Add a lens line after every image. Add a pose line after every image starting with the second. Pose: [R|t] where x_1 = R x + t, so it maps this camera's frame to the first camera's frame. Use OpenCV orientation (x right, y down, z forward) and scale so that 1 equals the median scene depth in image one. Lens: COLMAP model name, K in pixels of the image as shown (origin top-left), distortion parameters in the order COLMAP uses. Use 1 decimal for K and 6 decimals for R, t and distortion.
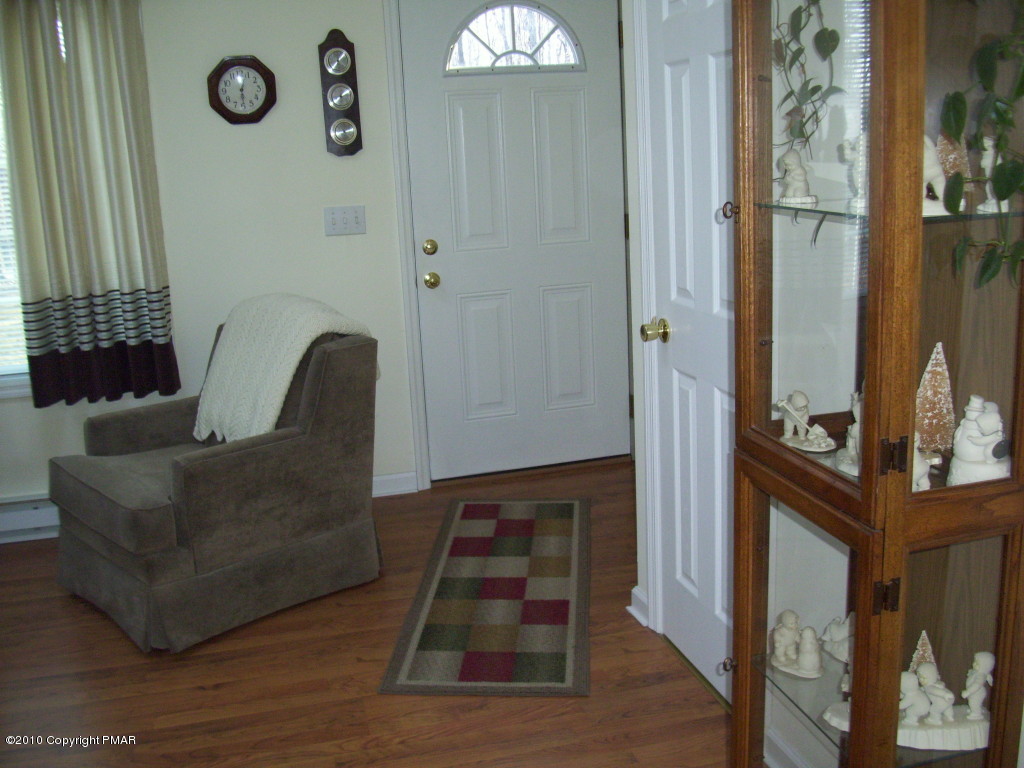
lens RADIAL K [[1049.1, 0, 494.9], [0, 1049.1, 389.5], [0, 0, 1]] dist [-0.142712, 0.082009]
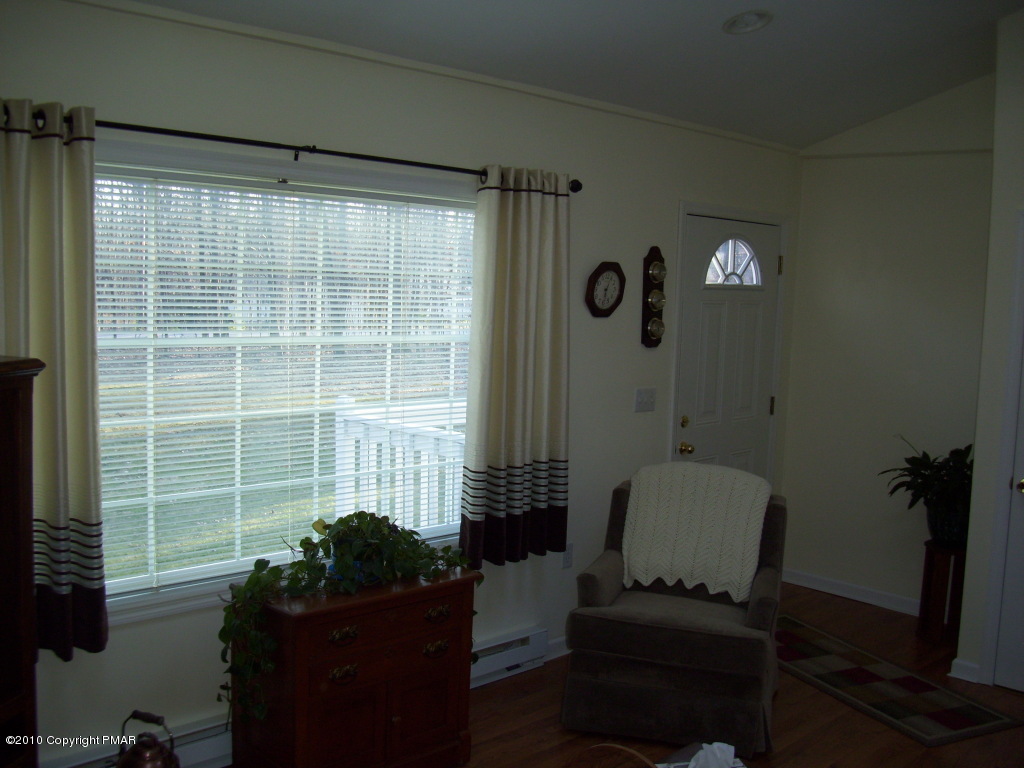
lens RADIAL K [[1049.1, 0, 494.9], [0, 1049.1, 389.5], [0, 0, 1]] dist [-0.142712, 0.082009]
pose [[0.860595, 0.026127, 0.508619, -0.969082], [0.041684, 0.991719, -0.121473, -0.034470], [-0.507581, 0.125740, 0.852380, 0.046719]]
